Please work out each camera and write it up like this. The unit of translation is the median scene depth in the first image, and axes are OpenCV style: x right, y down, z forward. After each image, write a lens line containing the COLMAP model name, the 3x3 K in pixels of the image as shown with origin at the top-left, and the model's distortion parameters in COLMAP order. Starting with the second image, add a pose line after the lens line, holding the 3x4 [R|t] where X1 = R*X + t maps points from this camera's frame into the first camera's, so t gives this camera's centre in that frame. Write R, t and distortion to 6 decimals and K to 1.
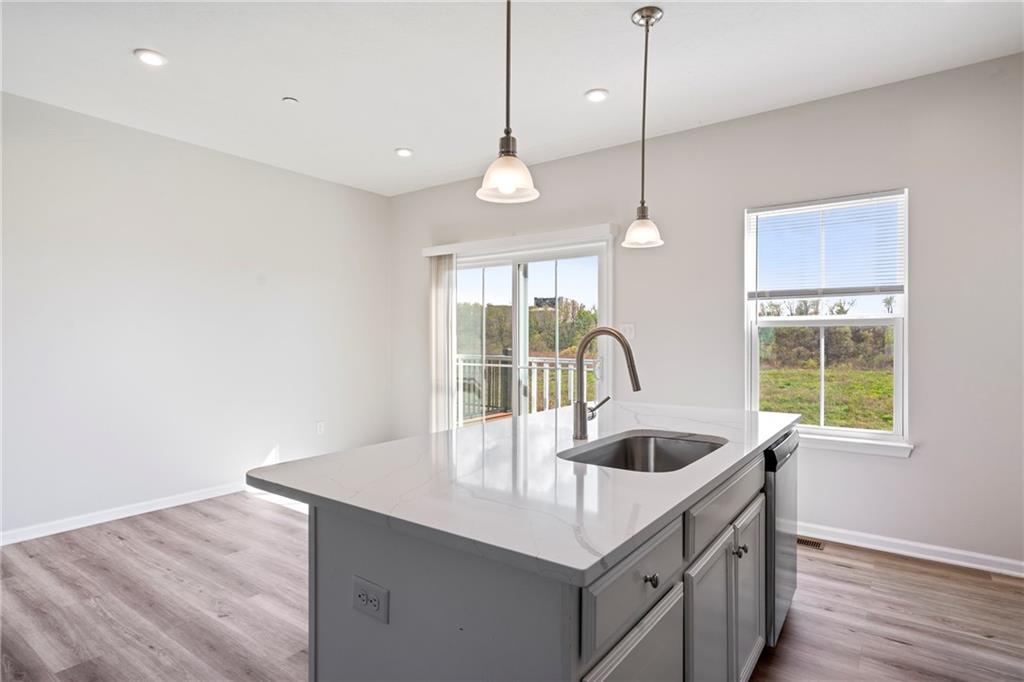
lens RADIAL K [[544.3, 0, 512.2], [0, 544.3, 343.4], [0, 0, 1]] dist [0.002717, 0.000245]
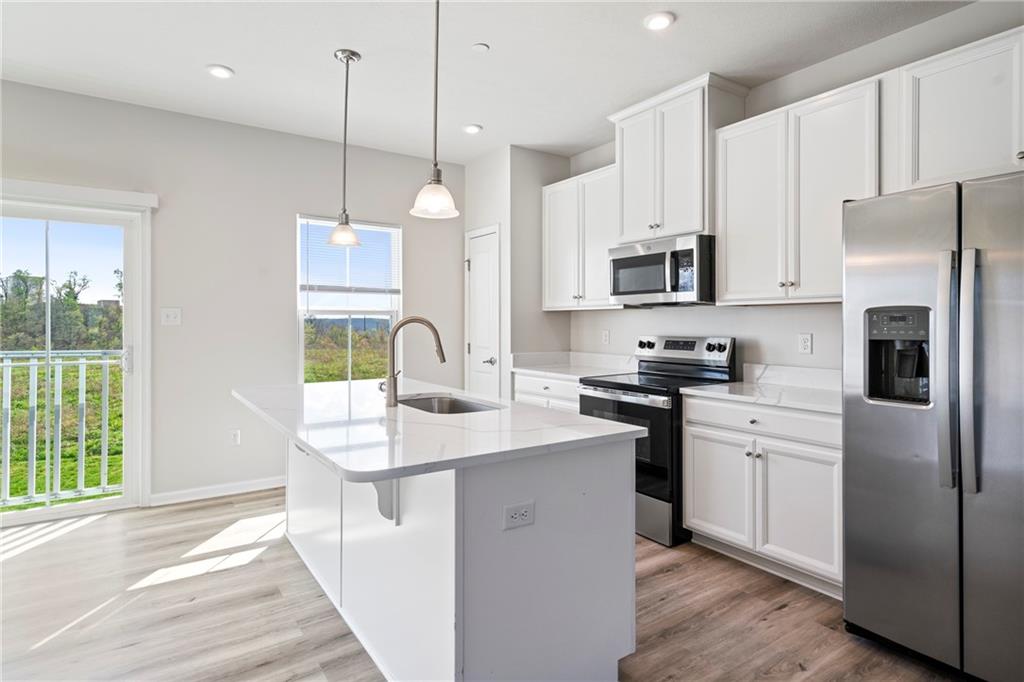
lens RADIAL K [[544.3, 0, 510.2], [0, 544.3, 320.2], [0, 0, 1]] dist [0.002717, 0.000245]
pose [[0.330475, 0.005467, 0.943799, -0.523808], [0.008210, 0.999929, -0.008667, -0.004087], [-0.943779, 0.010613, 0.330407, 0.185565]]
